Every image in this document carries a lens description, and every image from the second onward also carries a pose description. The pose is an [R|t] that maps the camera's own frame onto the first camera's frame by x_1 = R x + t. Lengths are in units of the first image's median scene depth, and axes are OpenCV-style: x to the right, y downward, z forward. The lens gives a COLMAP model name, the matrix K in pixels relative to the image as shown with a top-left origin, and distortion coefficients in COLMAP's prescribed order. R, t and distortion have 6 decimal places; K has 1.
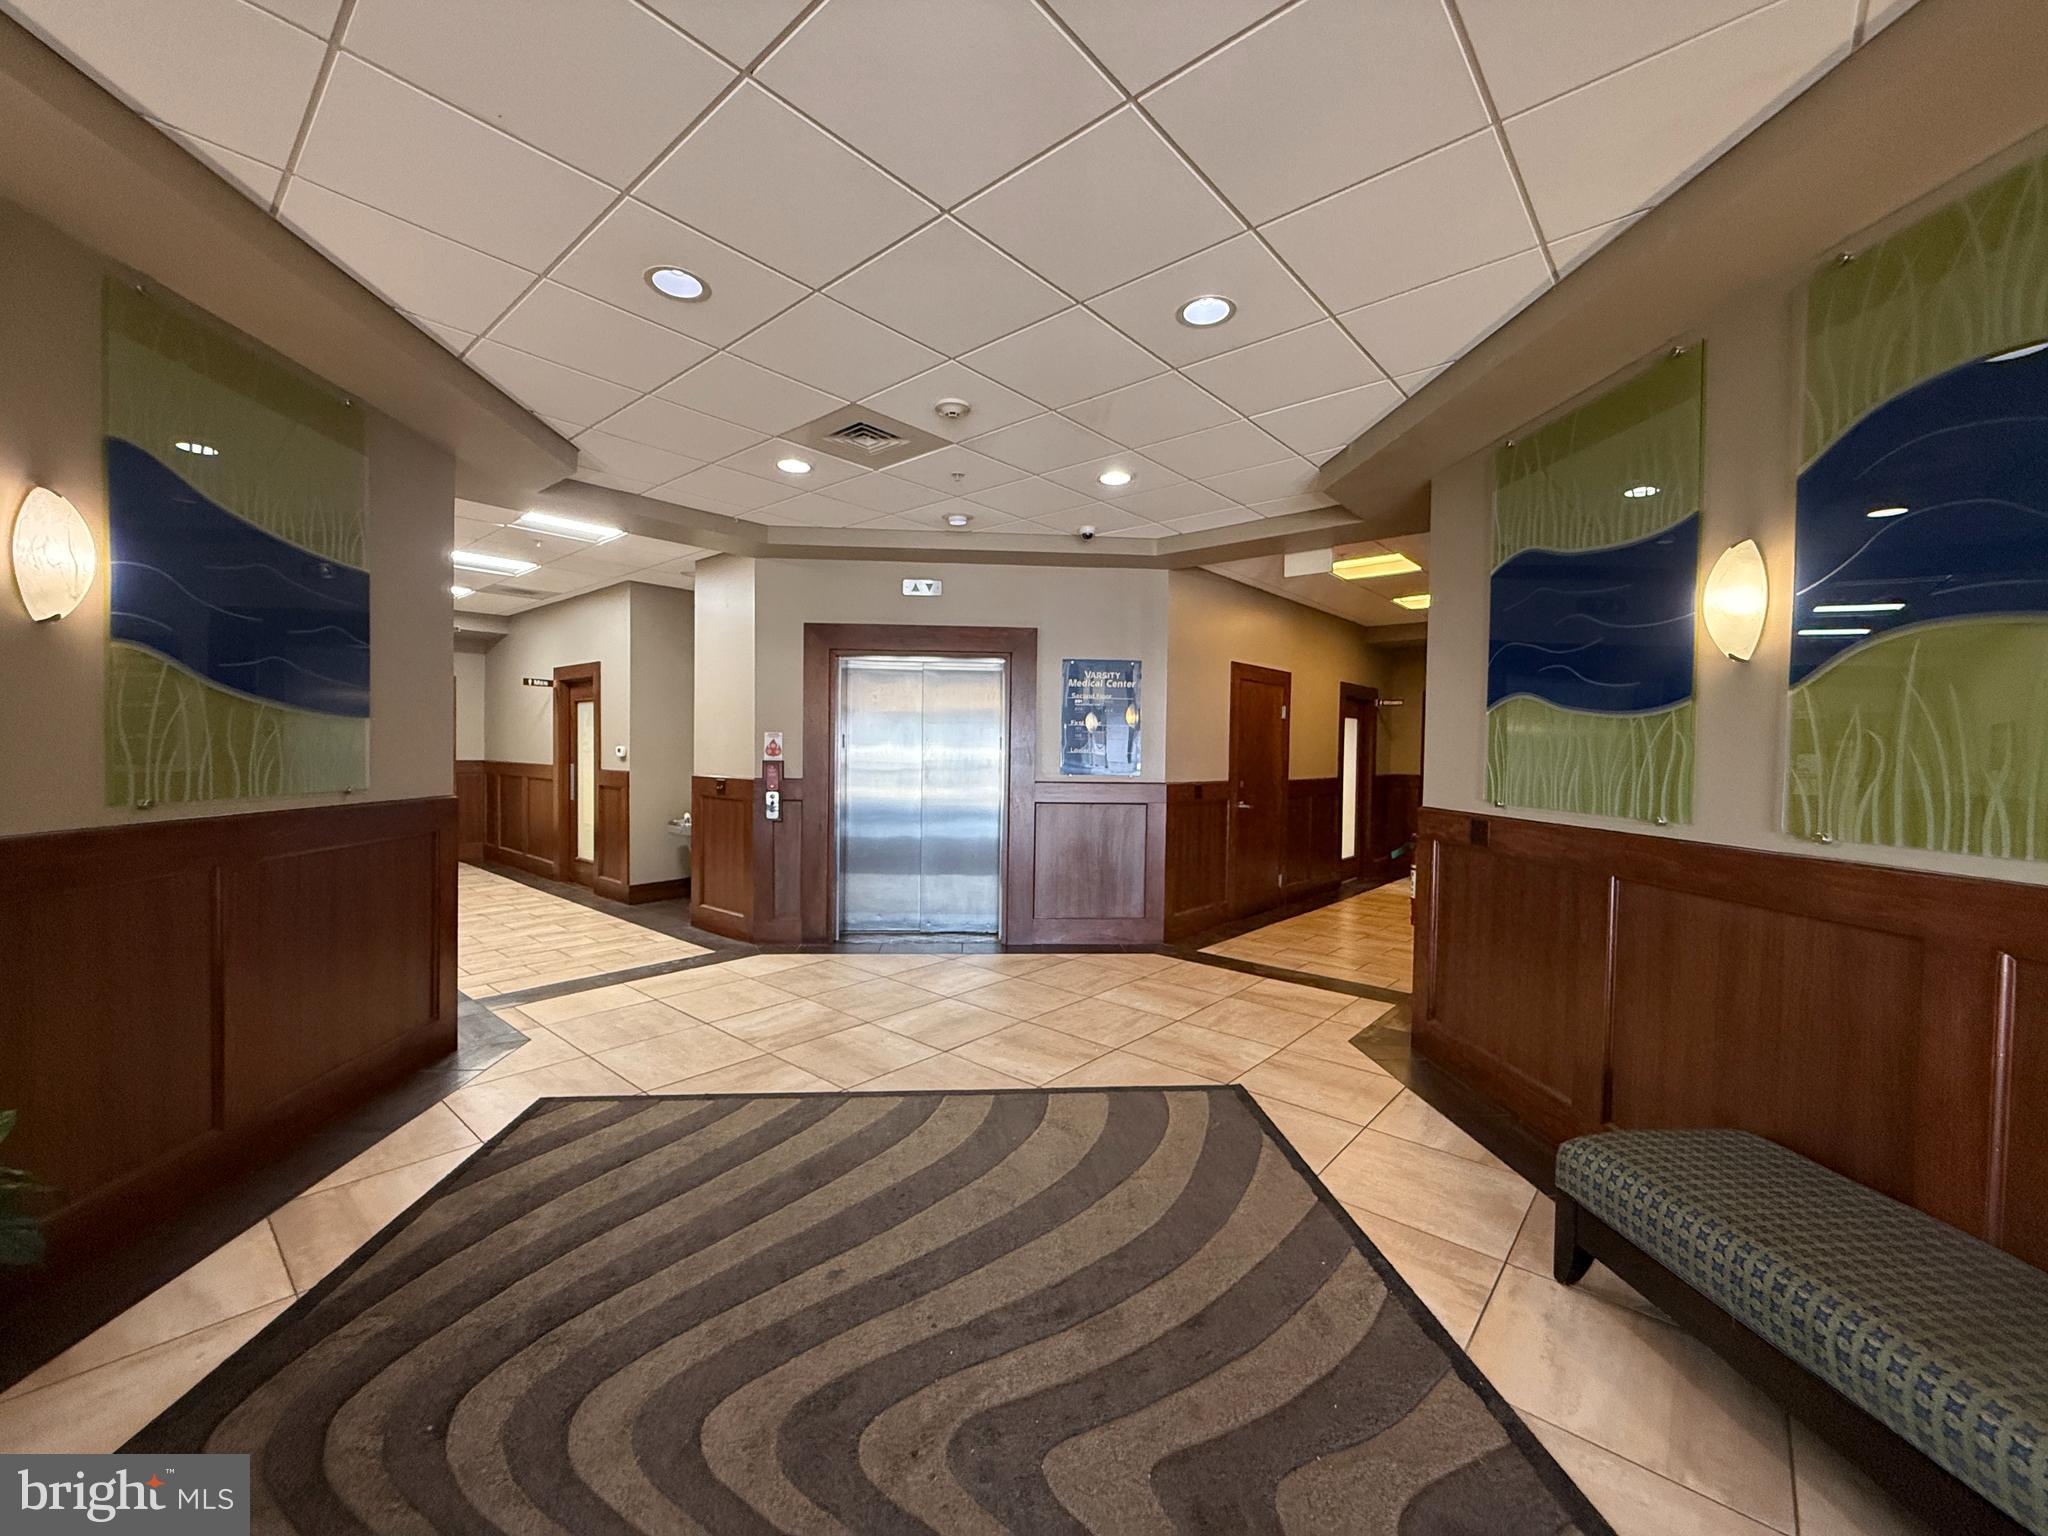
lens RADIAL K [[813.7, 0, 1020.1], [0, 813.7, 762.1], [0, 0, 1]] dist [0.000870, 0.000124]
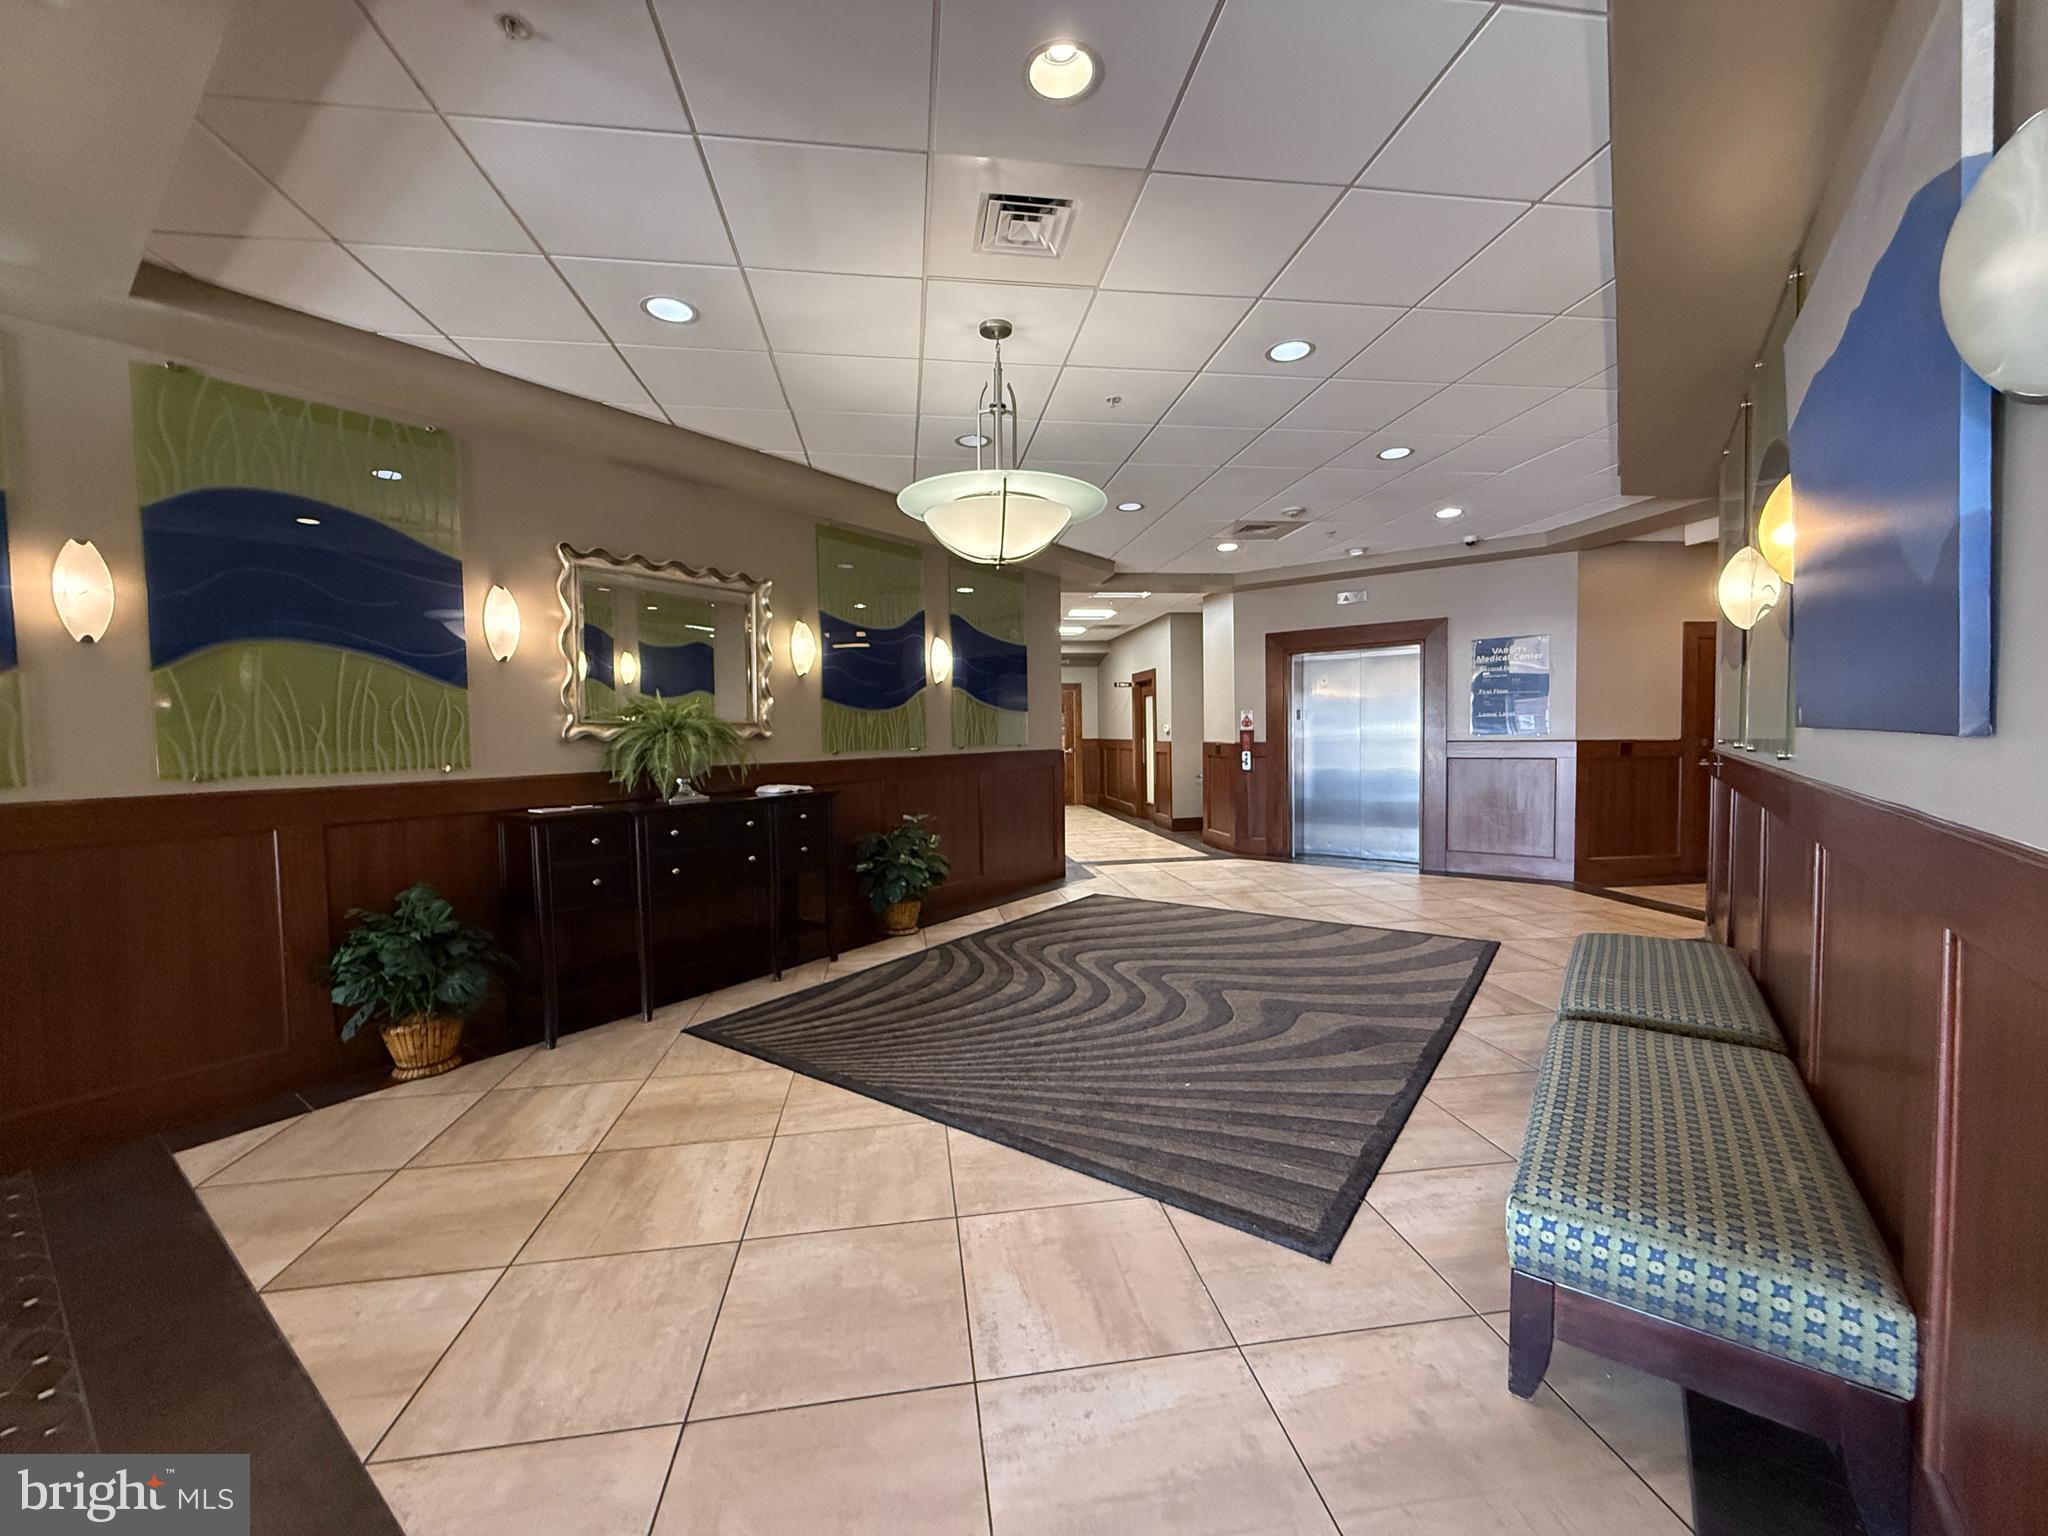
lens RADIAL K [[813.7, 0, 1014.2], [0, 813.7, 764.7], [0, 0, 1]] dist [0.000870, 0.000124]
pose [[0.755075, -0.000025, -0.655638, 0.342919], [0.016422, 0.999687, 0.018876, 0.025804], [0.655433, -0.025020, 0.754839, -0.383269]]
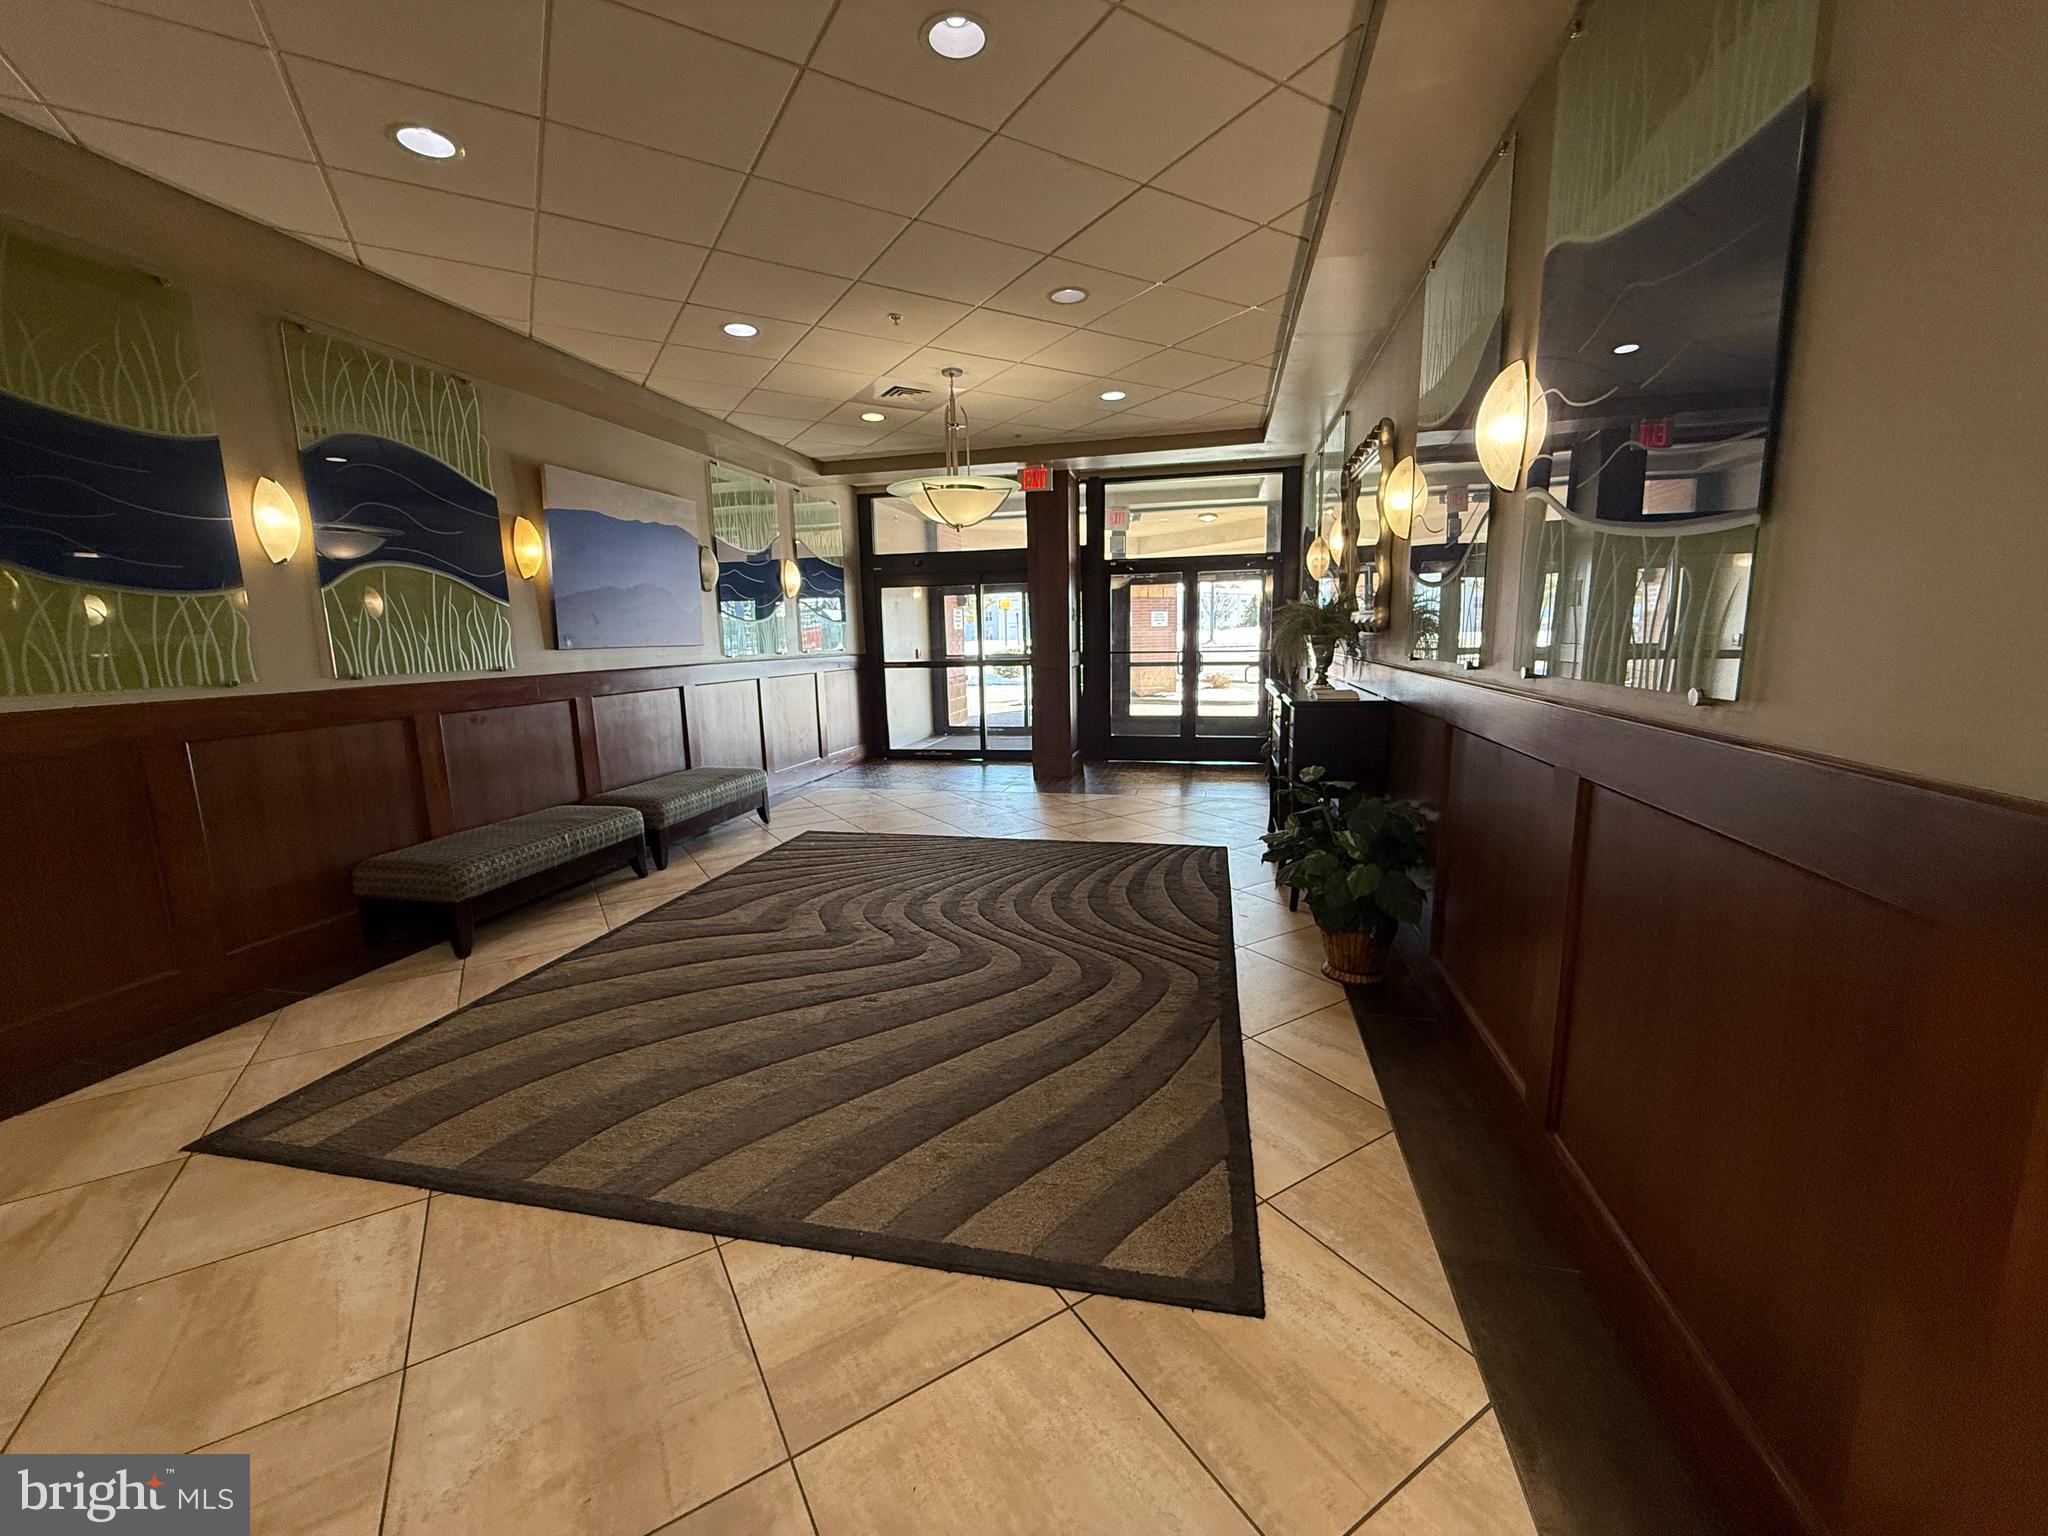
lens RADIAL K [[813.7, 0, 1019.6], [0, 813.7, 766.3], [0, 0, 1]] dist [0.000870, 0.000124]
pose [[-0.955504, -0.042277, 0.291933, -0.327943], [0.013018, 0.982668, 0.184915, -0.007973], [-0.294690, 0.180487, -0.938393, 0.824015]]
